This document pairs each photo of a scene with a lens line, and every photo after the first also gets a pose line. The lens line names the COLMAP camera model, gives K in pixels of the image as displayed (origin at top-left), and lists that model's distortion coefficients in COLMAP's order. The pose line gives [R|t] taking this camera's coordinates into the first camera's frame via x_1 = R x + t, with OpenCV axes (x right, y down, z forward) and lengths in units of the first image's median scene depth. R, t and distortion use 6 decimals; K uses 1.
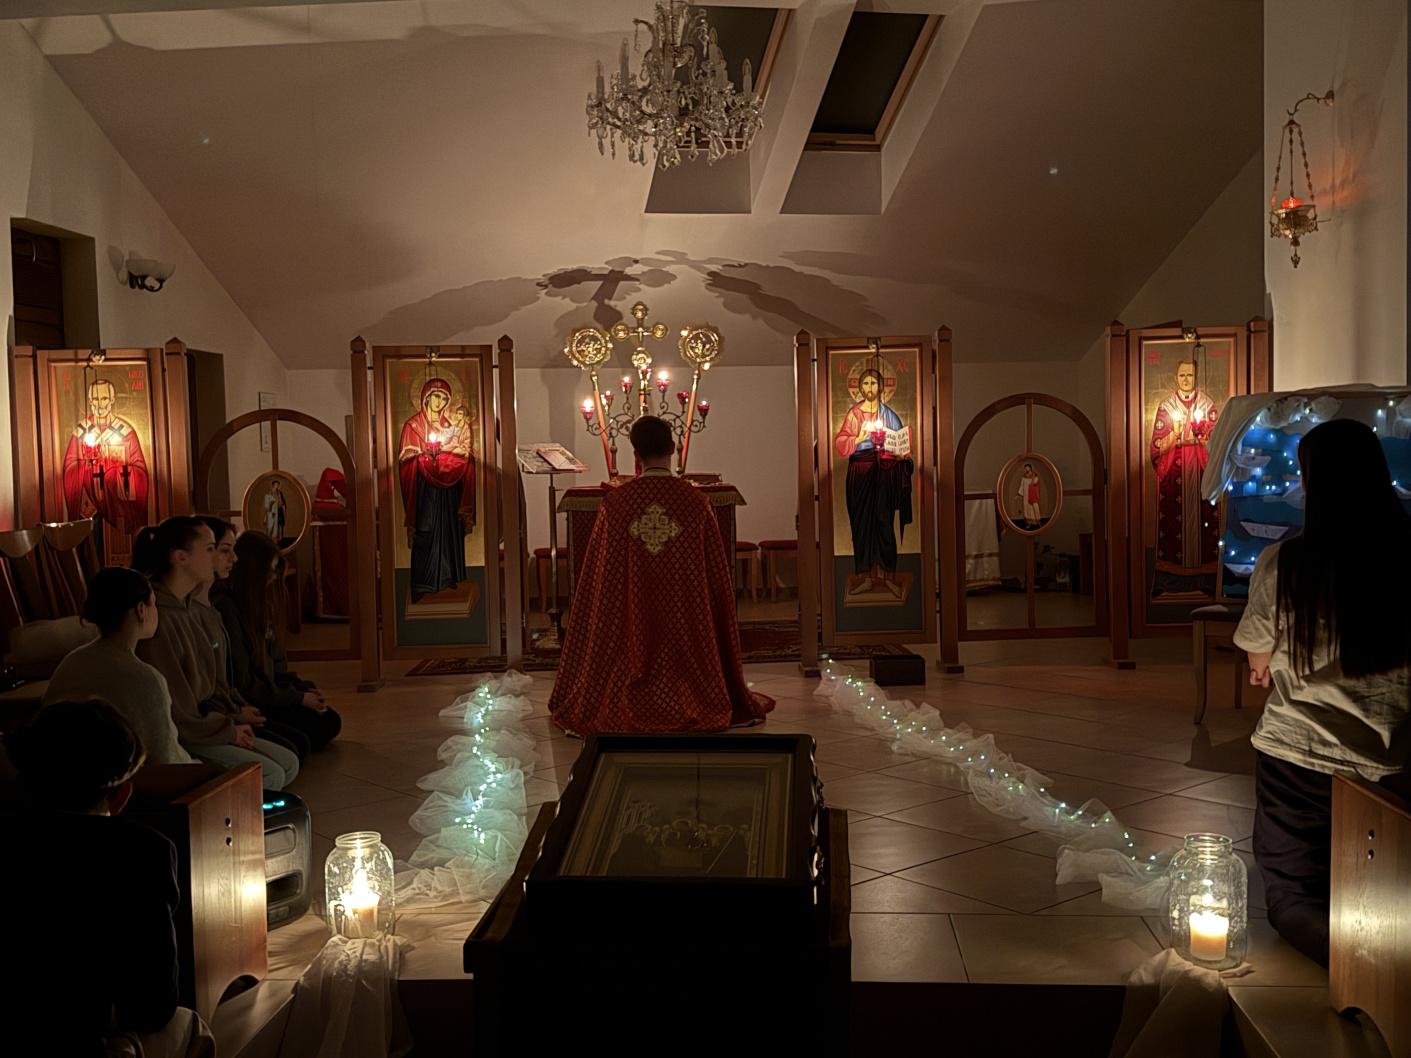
lens RADIAL K [[1466.0, 0, 709.6], [0, 1466.0, 562.2], [0, 0, 1]] dist [0.051637, -0.015206]
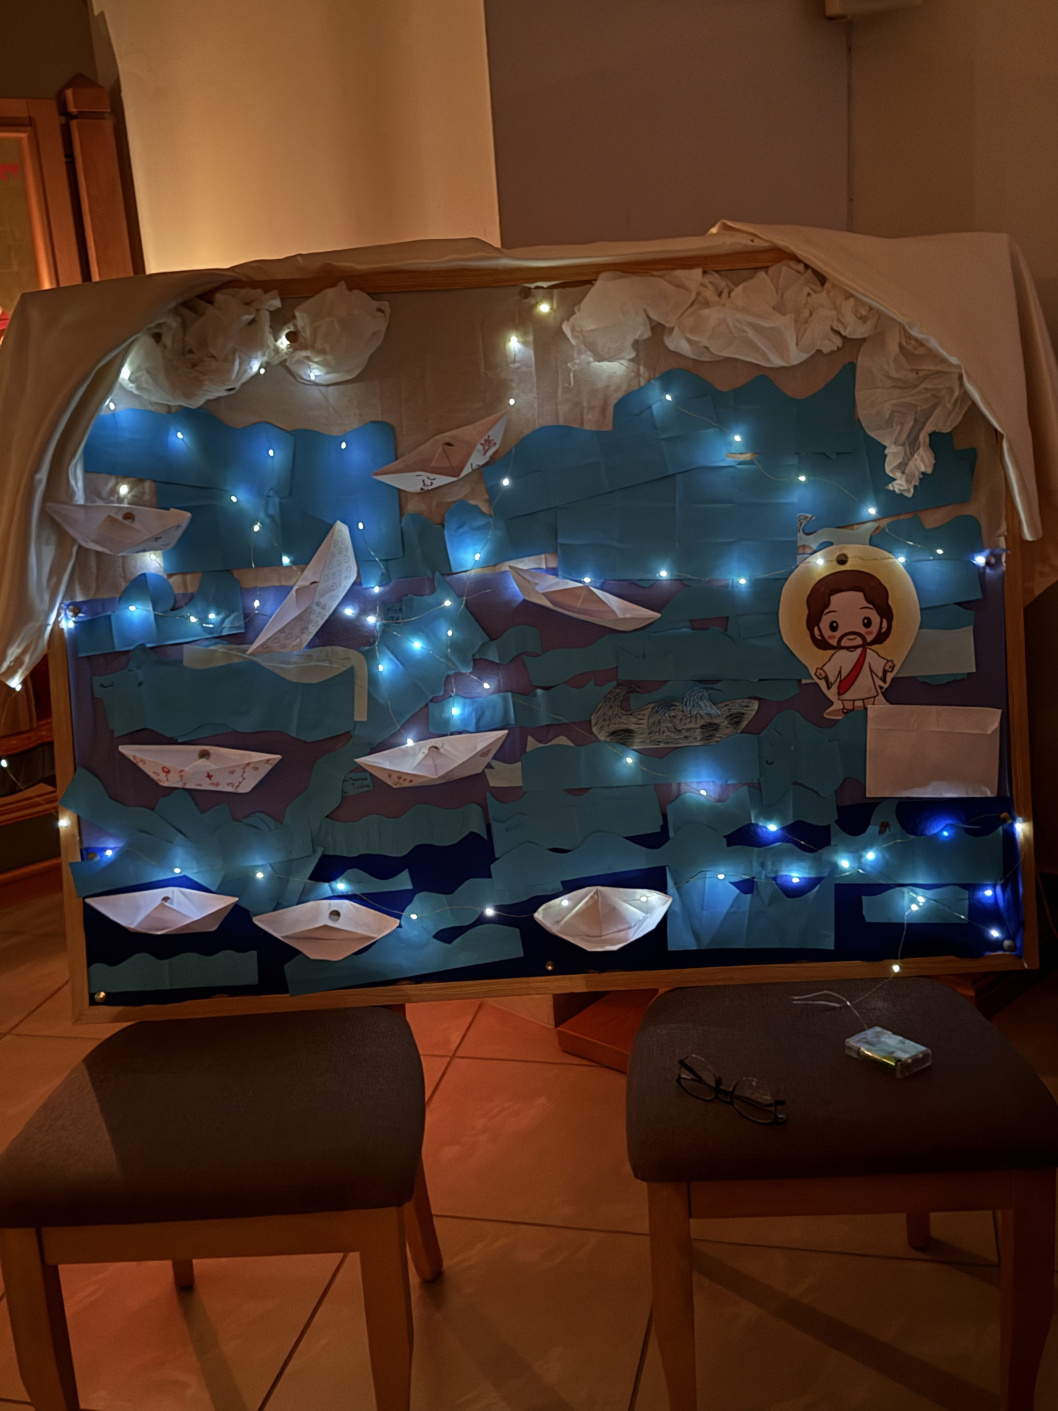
lens RADIAL K [[1466.0, 0, 529.0], [0, 1466.0, 705.5], [0, 0, 1]] dist [0.051637, -0.015206]
pose [[0.814630, -0.182909, 0.550384, 0.269017], [0.088504, 0.977059, 0.193710, -0.083473], [-0.573189, -0.109091, 0.812129, 0.723866]]
